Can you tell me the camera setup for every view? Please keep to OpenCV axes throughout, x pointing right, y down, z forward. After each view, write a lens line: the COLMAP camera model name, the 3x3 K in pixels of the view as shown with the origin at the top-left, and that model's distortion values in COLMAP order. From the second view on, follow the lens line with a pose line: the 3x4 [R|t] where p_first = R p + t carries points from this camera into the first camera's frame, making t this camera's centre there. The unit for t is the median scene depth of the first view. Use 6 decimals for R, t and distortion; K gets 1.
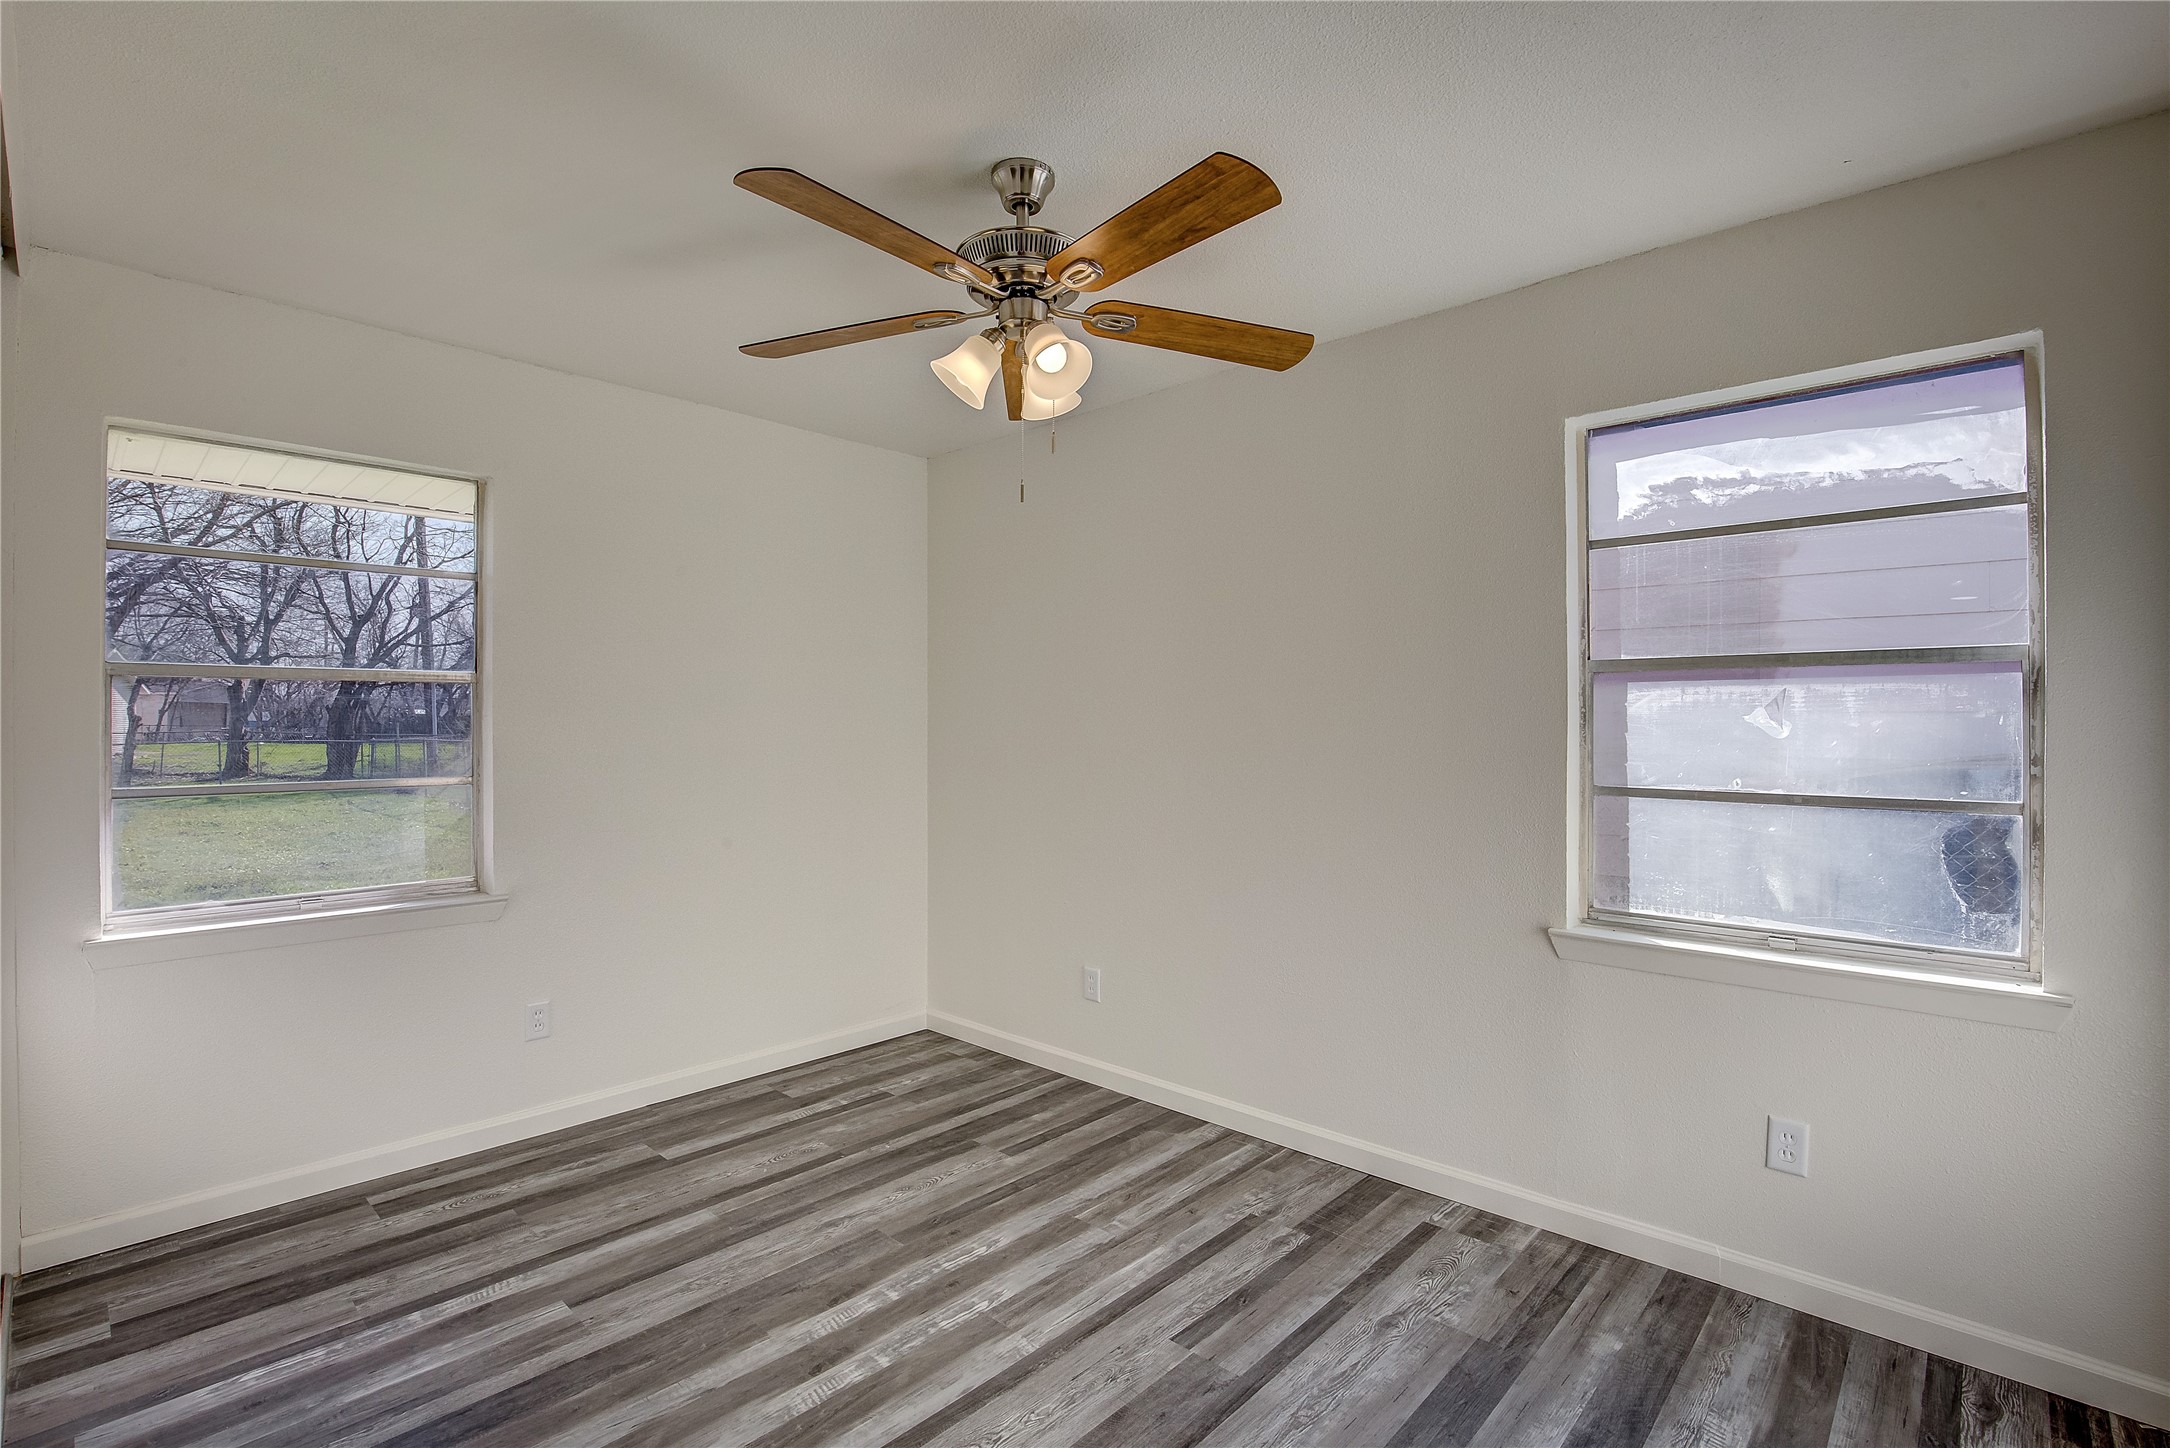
lens RADIAL K [[998.0, 0, 1091.4], [0, 998.0, 728.4], [0, 0, 1]] dist [-0.036359, 0.007986]
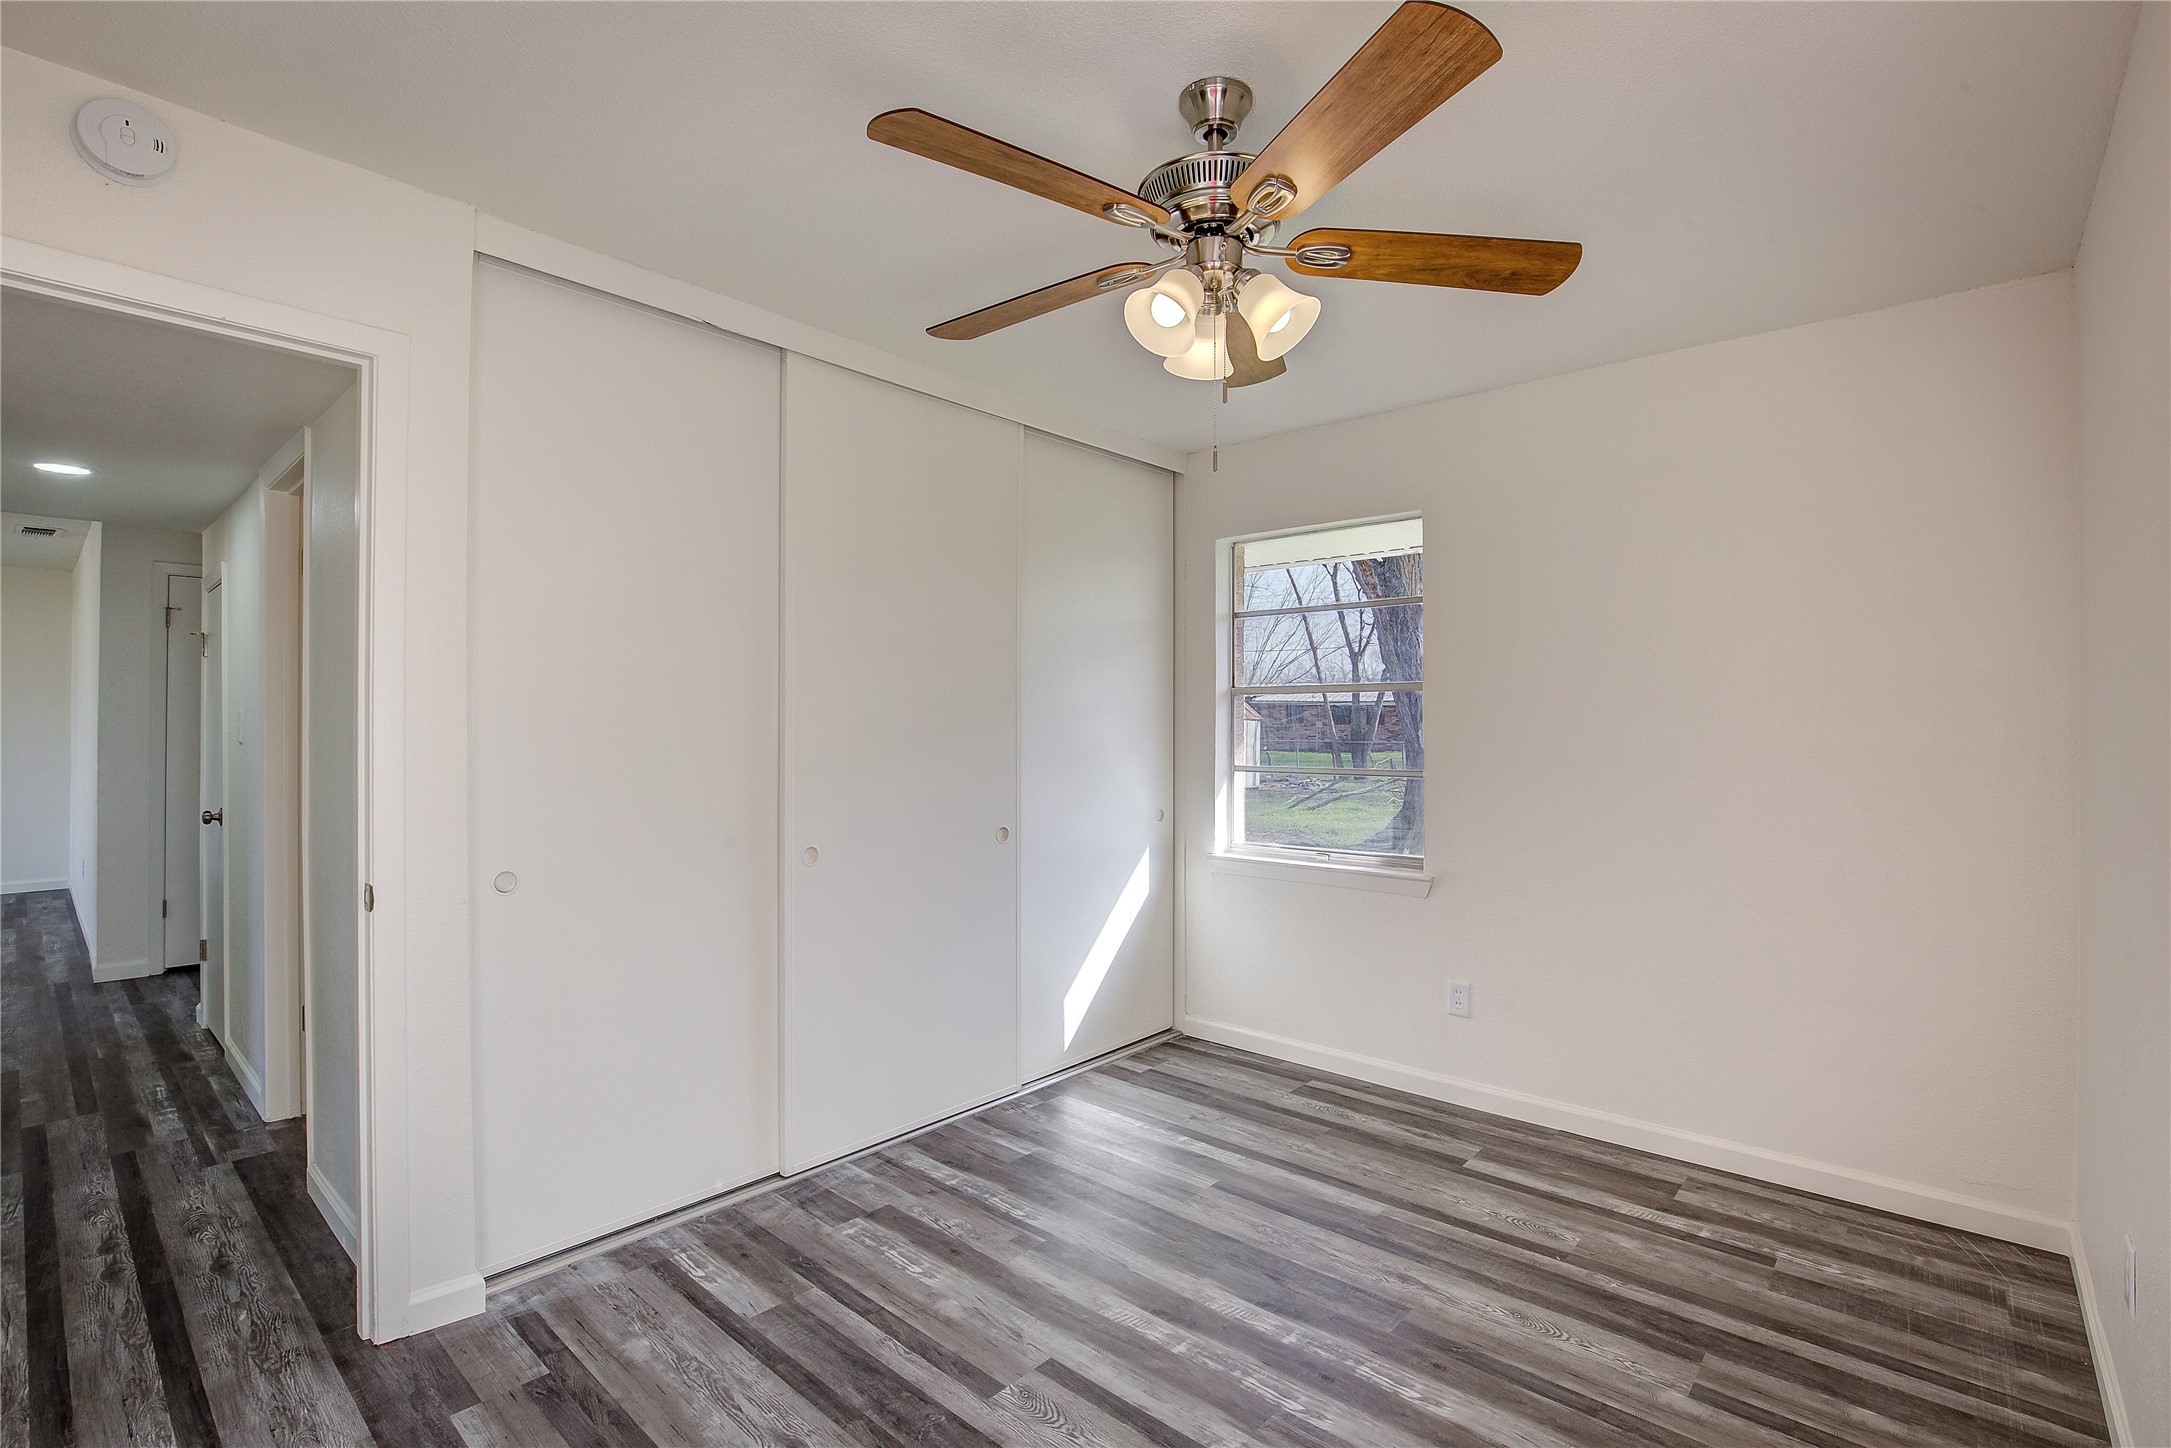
lens RADIAL K [[998.4, 0, 1087.1], [0, 998.4, 716.0], [0, 0, 1]] dist [-0.036359, 0.007986]
pose [[0.015457, -0.007902, -0.999849, 0.570888], [-0.007225, 0.999942, -0.008014, -0.004256], [0.999854, 0.007348, 0.015399, 0.616648]]
